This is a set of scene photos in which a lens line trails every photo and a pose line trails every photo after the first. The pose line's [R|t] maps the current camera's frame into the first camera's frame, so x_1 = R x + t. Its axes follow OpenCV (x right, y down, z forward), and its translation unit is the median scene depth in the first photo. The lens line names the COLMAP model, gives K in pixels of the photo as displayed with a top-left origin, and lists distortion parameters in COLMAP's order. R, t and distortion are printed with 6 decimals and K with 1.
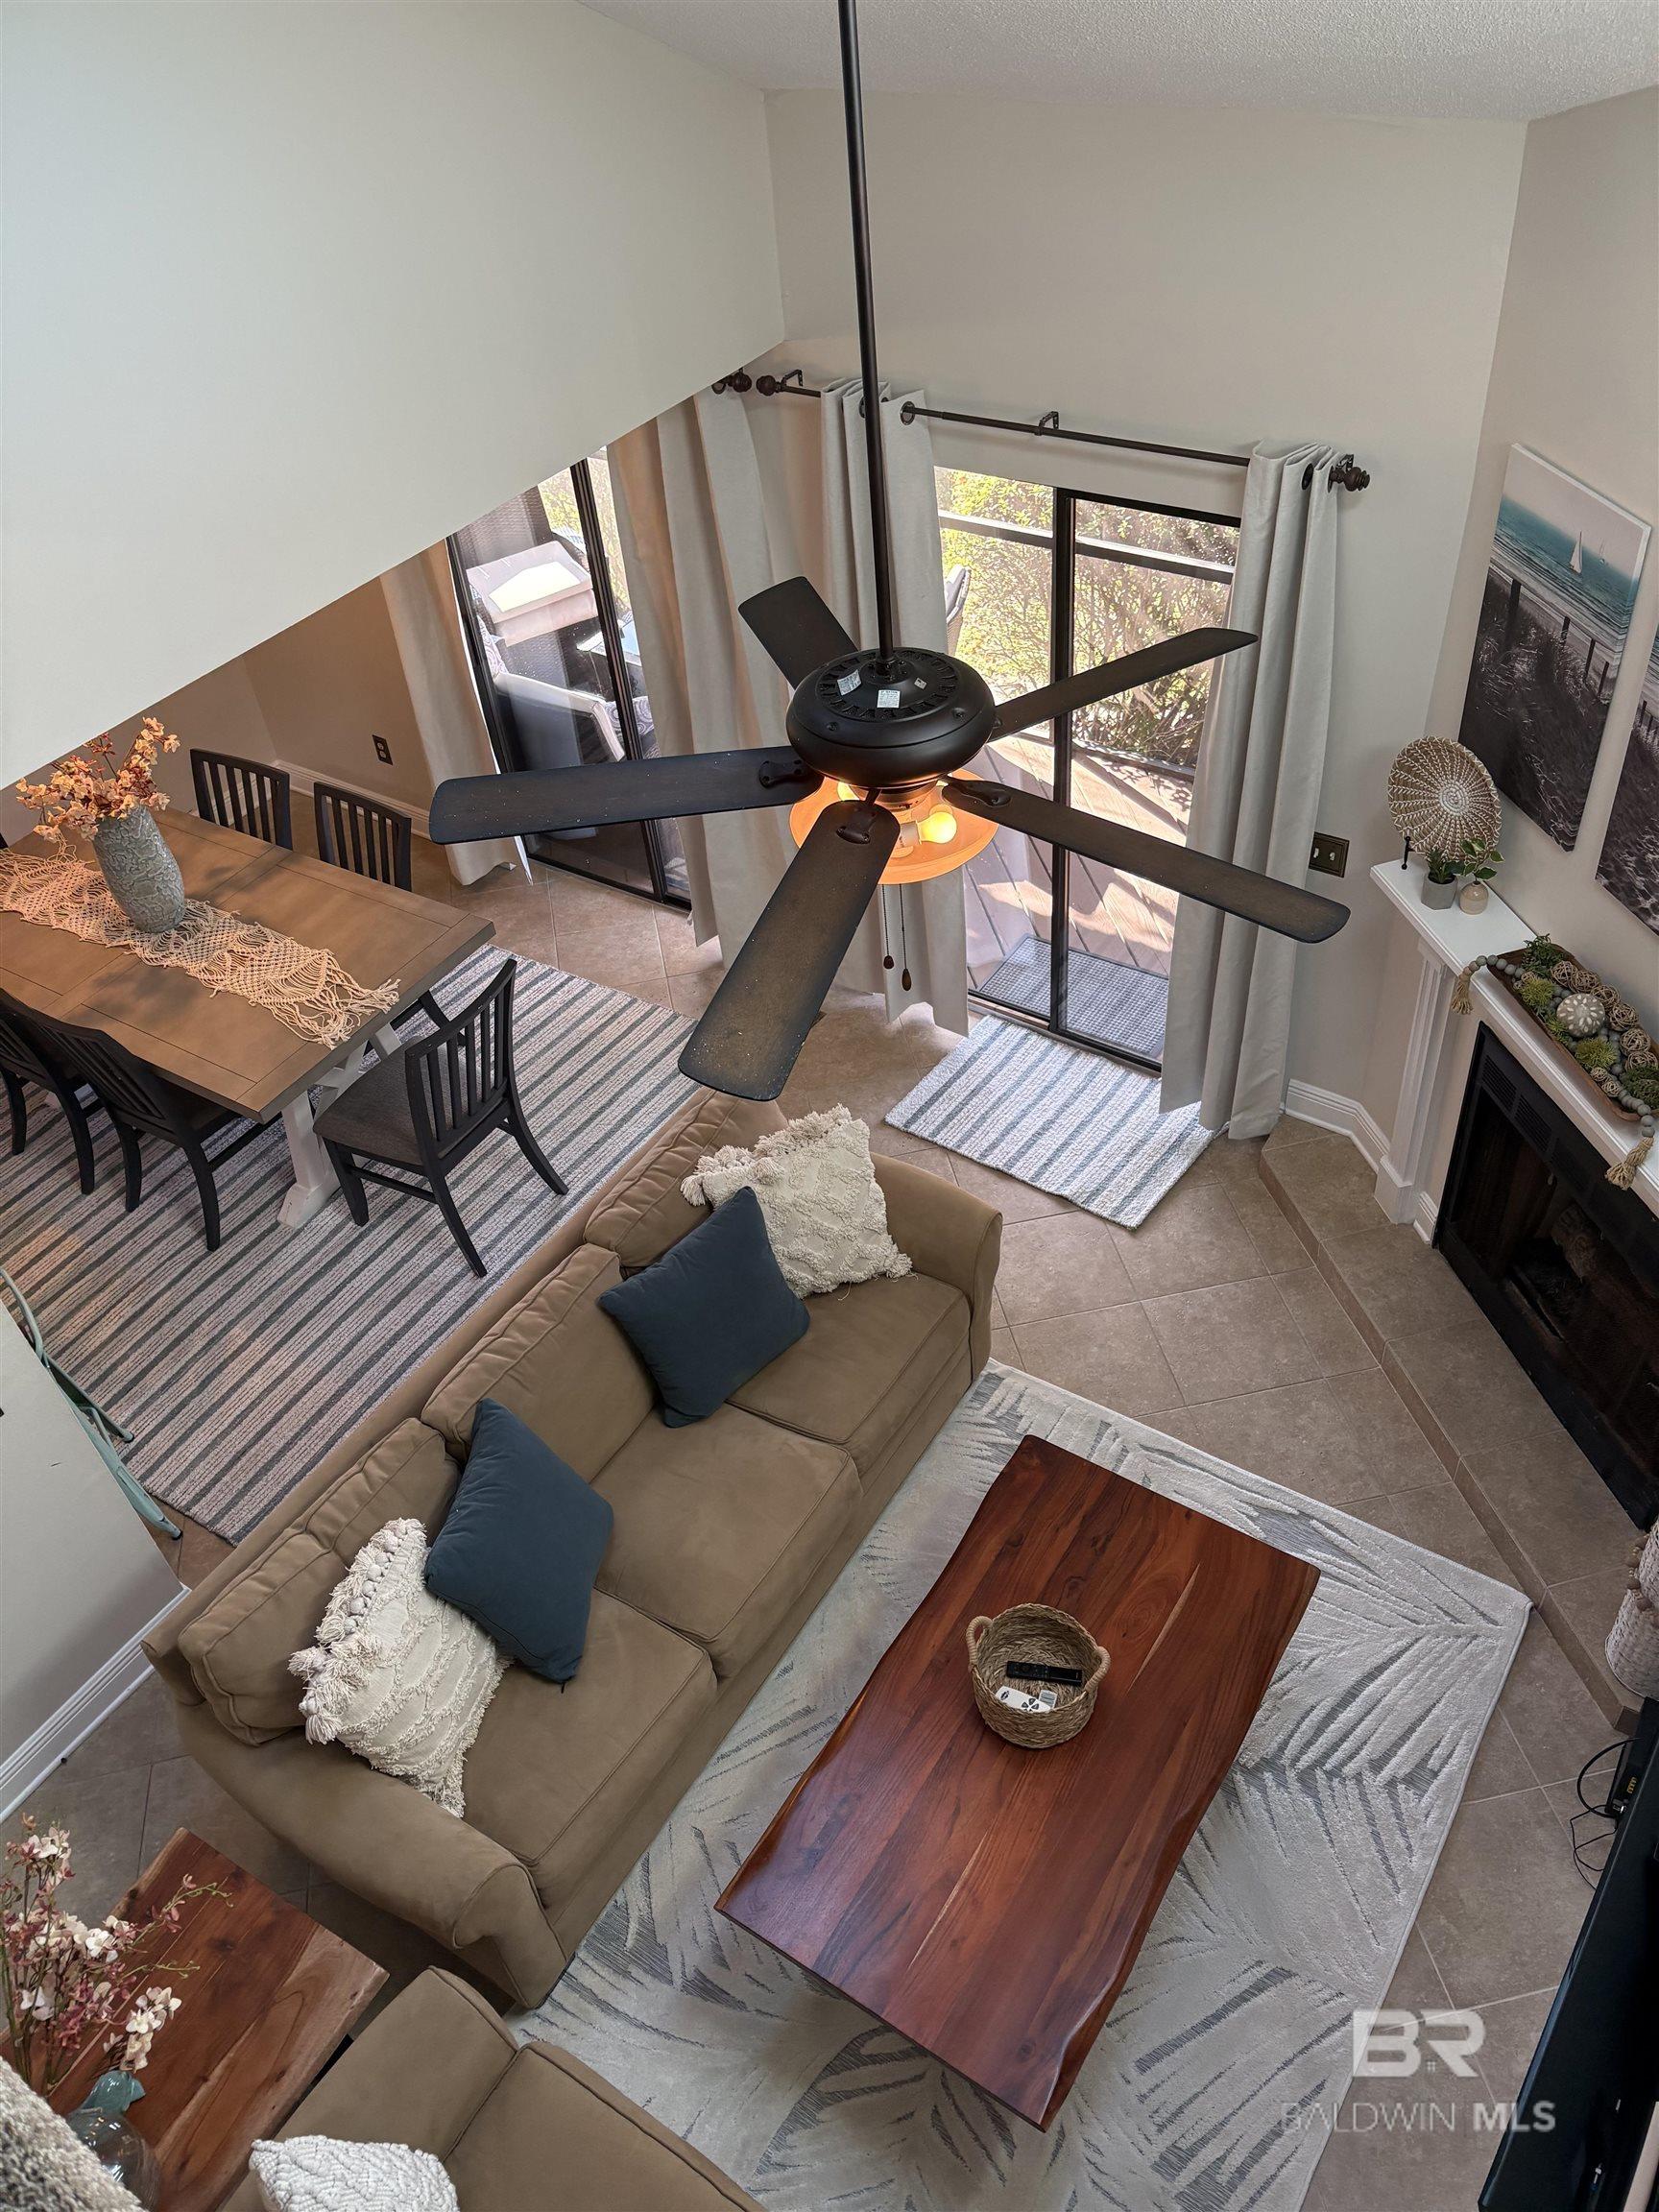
lens RADIAL K [[1667.6, 0, 832.4], [0, 1667.6, 1144.0], [0, 0, 1]] dist [0.031078, 0.000525]
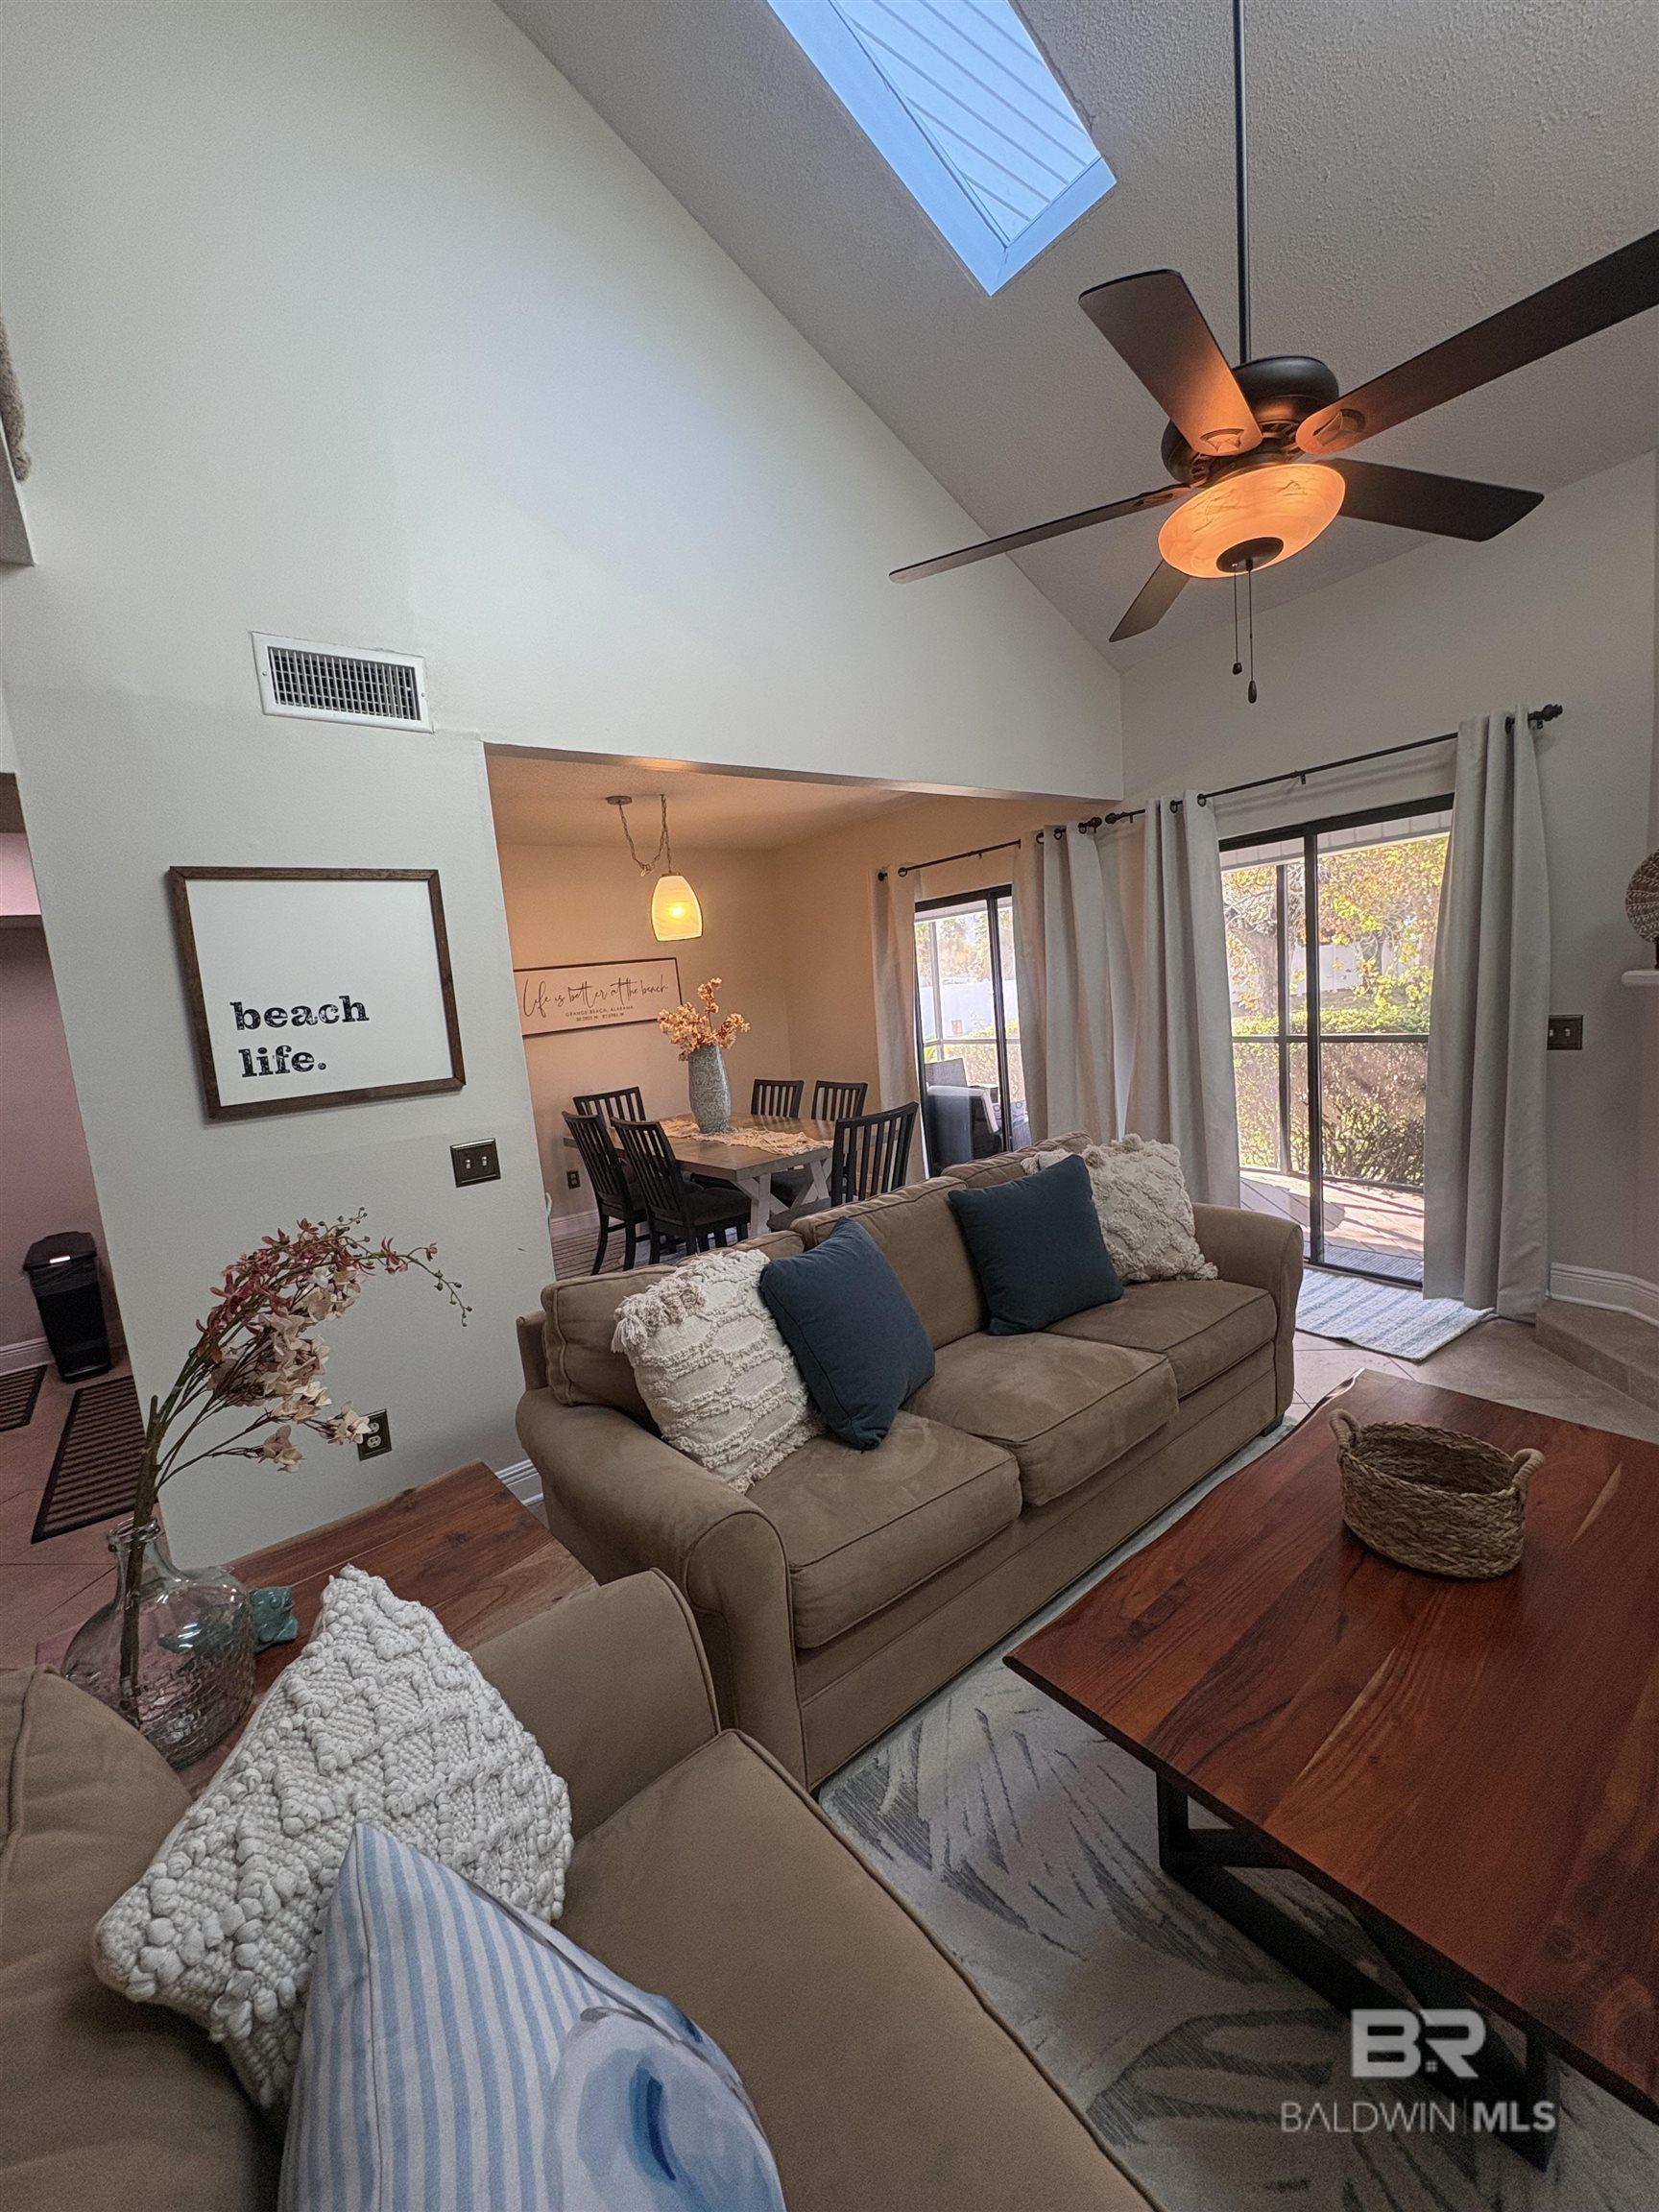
lens RADIAL K [[887.5, 0, 829.5], [0, 887.5, 1106.0], [0, 0, 1]] dist [0.000049, -0.000151]
pose [[0.950387, 0.039602, -0.308540, -0.025292], [-0.203983, 0.828179, -0.522026, 0.389775], [0.234853, 0.559063, 0.795168, 0.427234]]
